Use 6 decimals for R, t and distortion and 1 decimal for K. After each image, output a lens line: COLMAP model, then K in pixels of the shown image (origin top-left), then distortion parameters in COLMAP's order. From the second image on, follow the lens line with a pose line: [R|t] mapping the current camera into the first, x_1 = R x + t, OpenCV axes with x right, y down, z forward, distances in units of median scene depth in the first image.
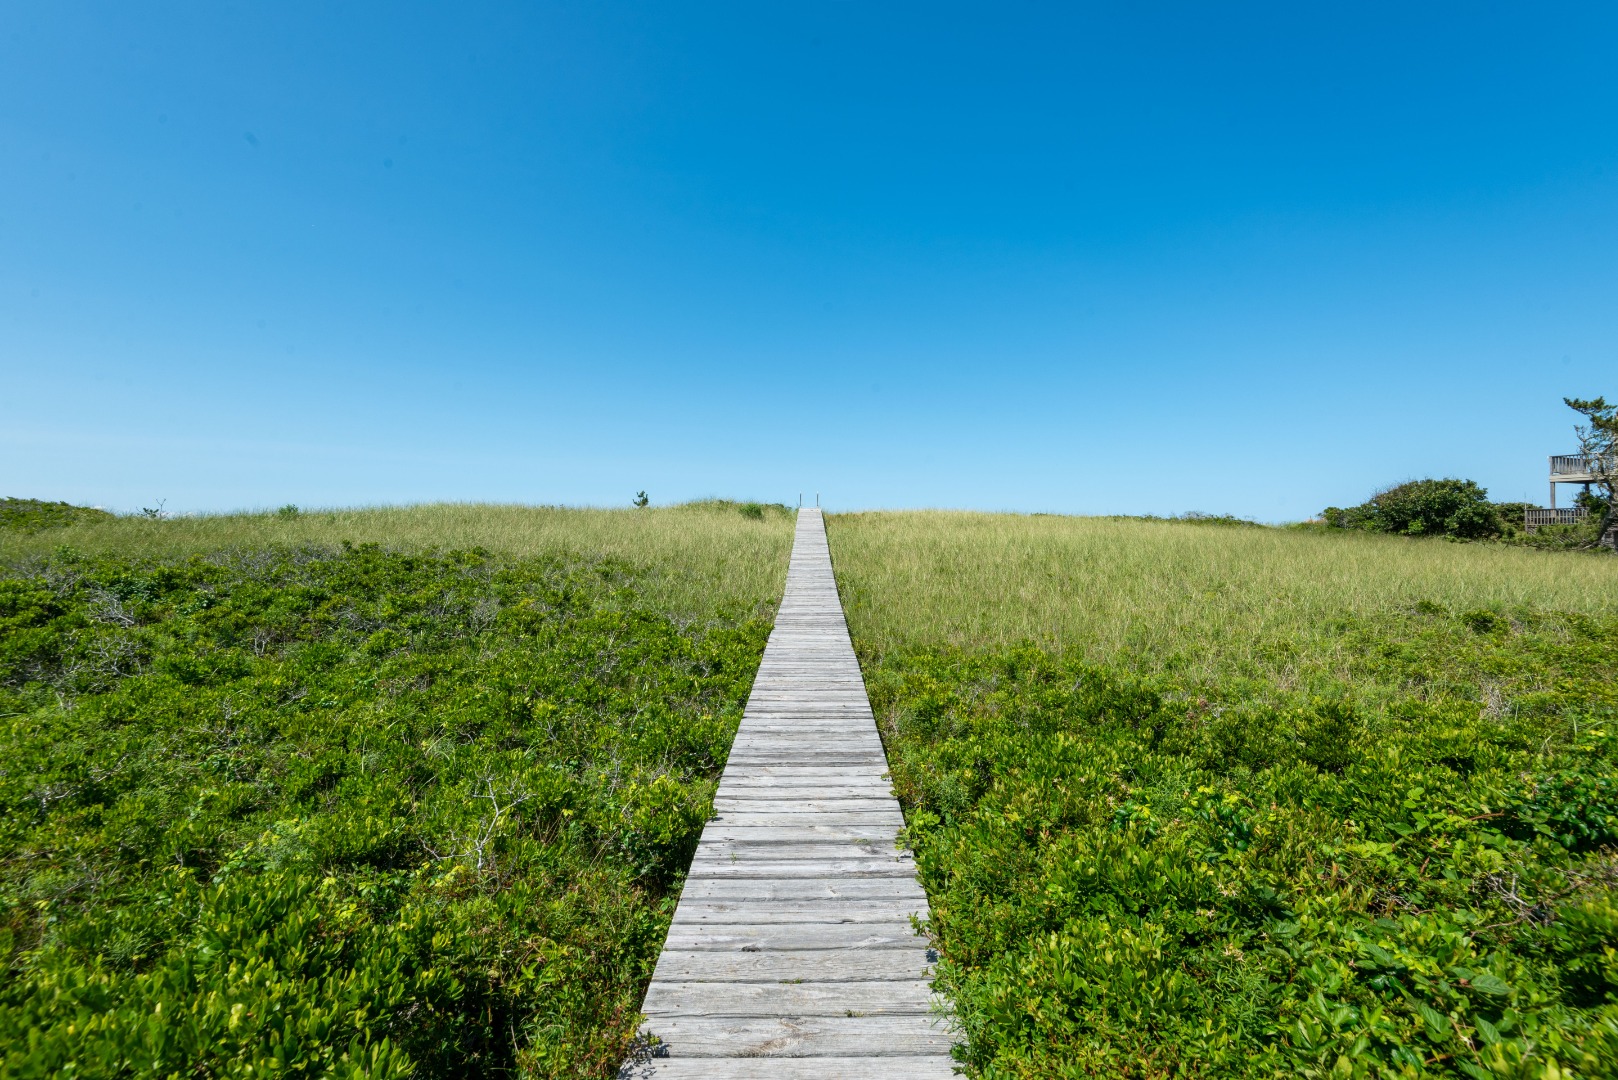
lens RADIAL K [[735.2, 0, 818.2], [0, 735.2, 542.0], [0, 0, 1]] dist [0.020675, -0.011713]
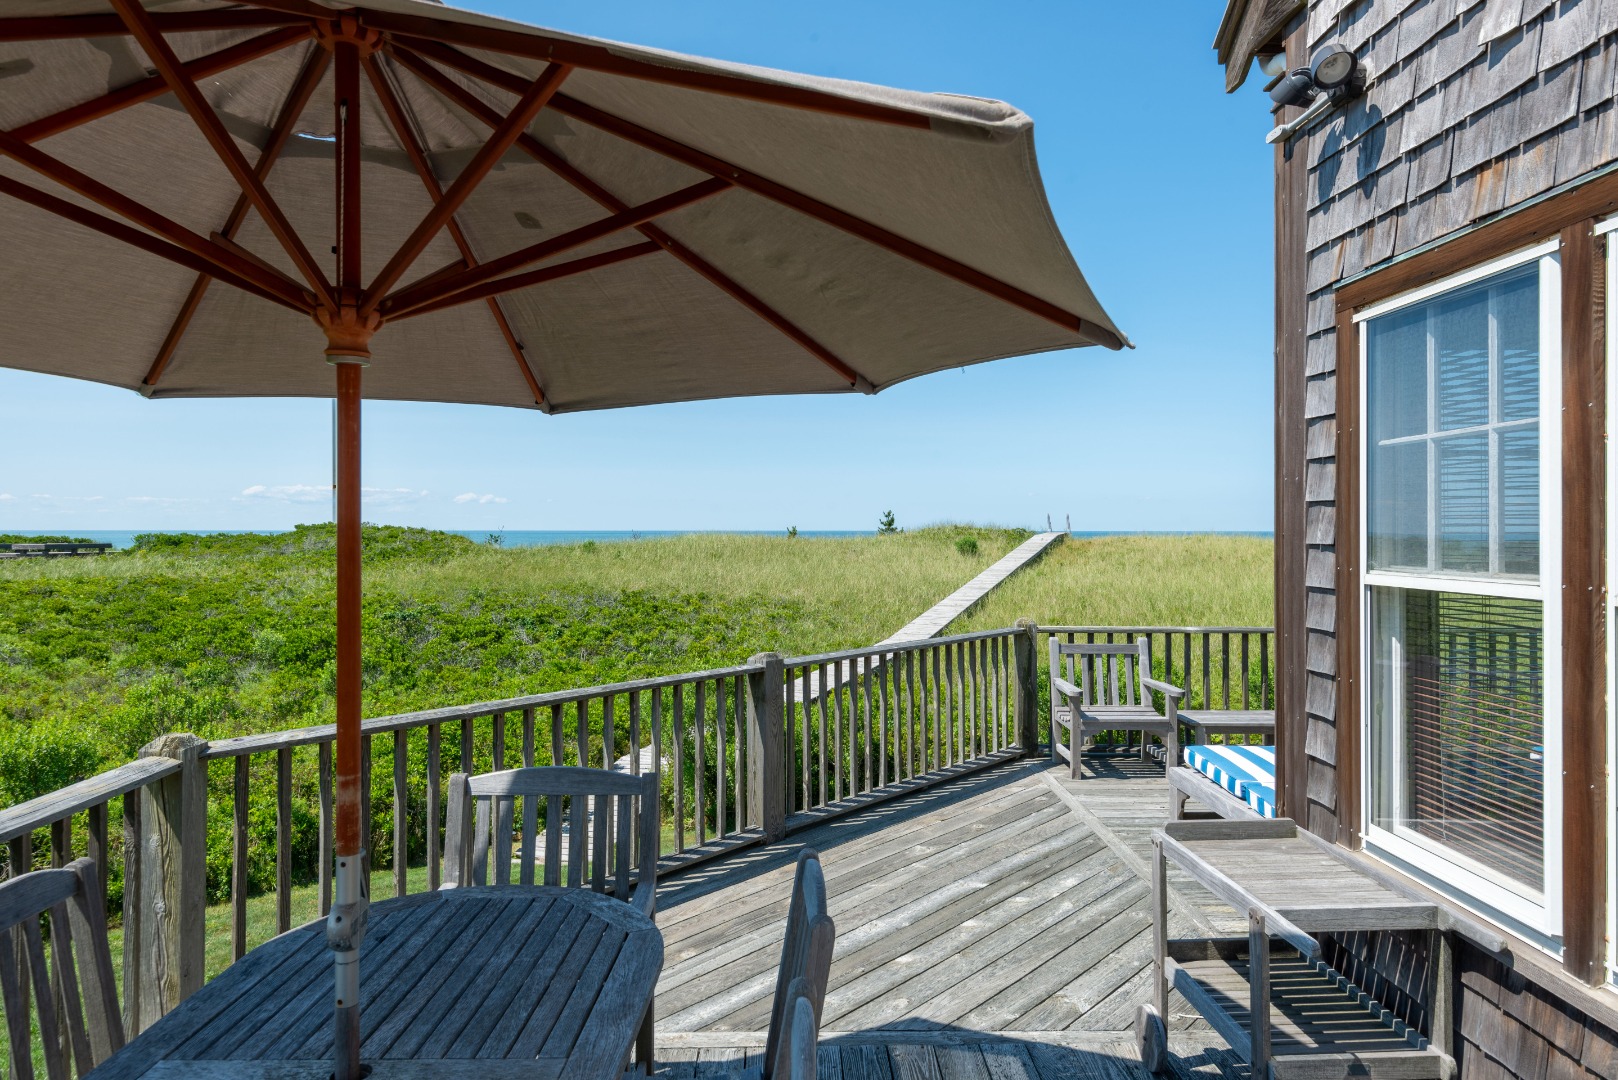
lens RADIAL K [[1009.8, 0, 816.4], [0, 1009.8, 535.5], [0, 0, 1]] dist [0.045109, -0.002358]
pose [[0.923520, 0.009684, -0.383428, 0.818051], [-0.008234, 0.999951, 0.005422, -0.192916], [0.383462, -0.001850, 0.923555, -1.198280]]
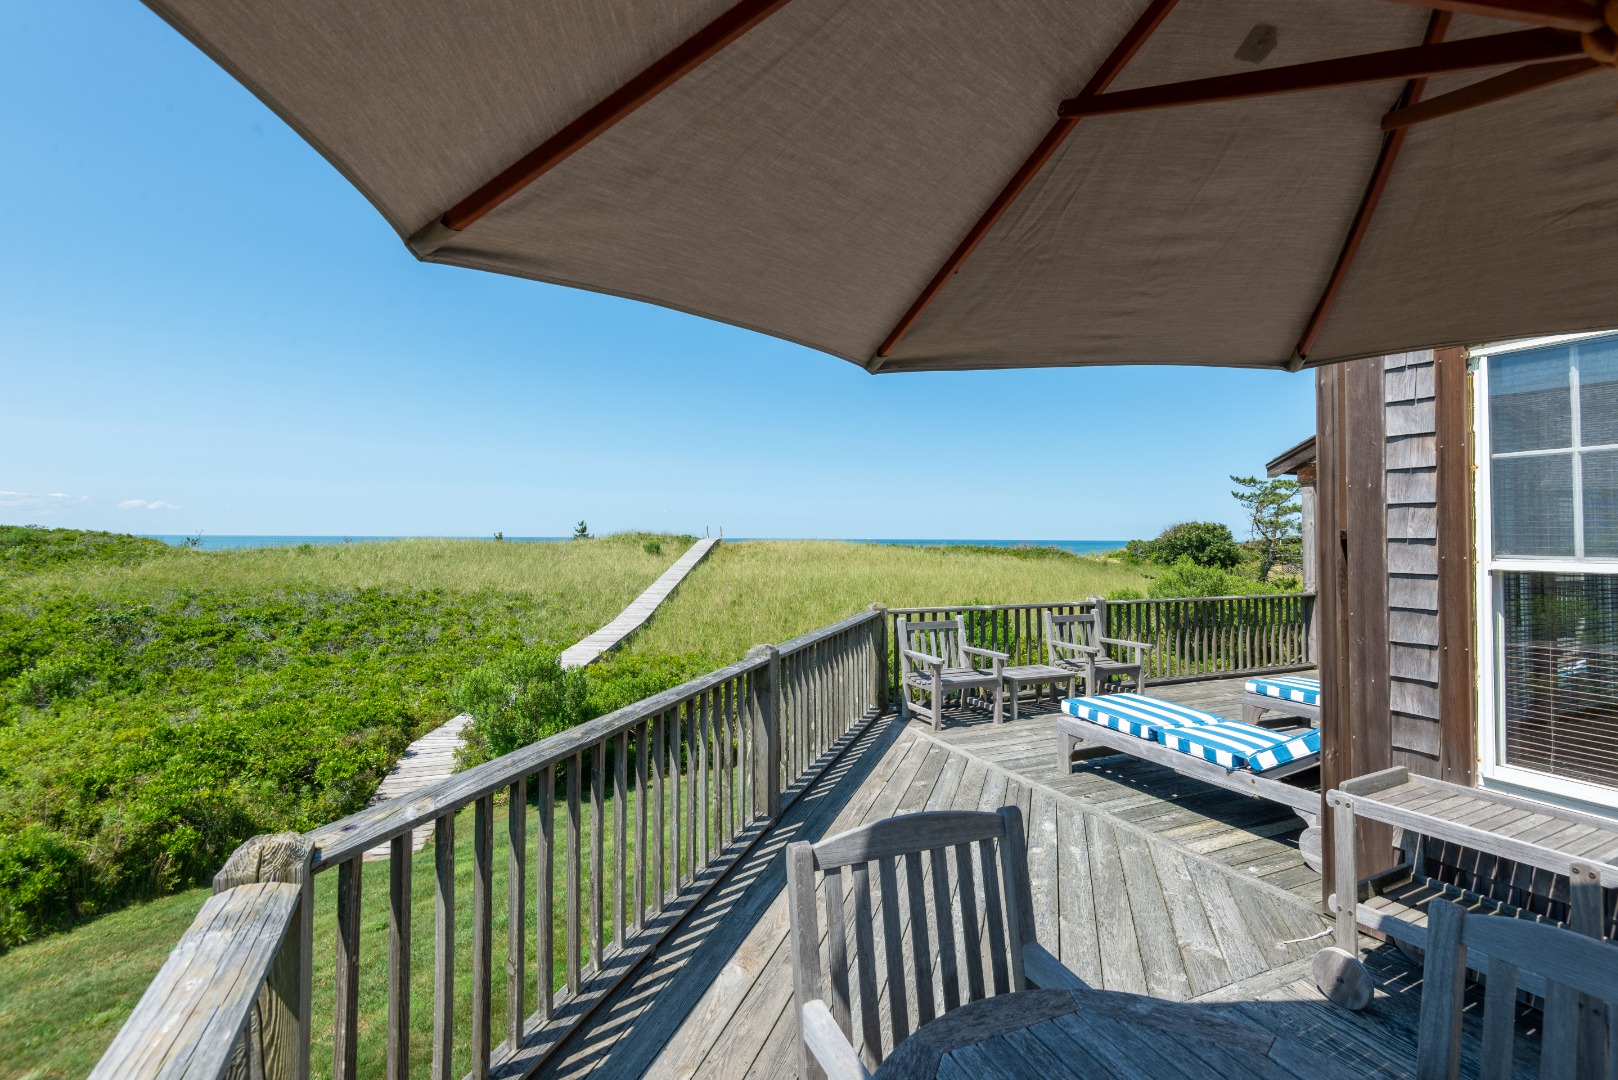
lens RADIAL K [[735.2, 0, 817.4], [0, 735.2, 532.8], [0, 0, 1]] dist [0.020675, -0.011713]
pose [[0.999707, 0.012795, 0.020533, 0.589580], [-0.012590, 0.999870, -0.010112, -0.185621], [-0.020660, 0.009850, 0.999738, -1.115796]]
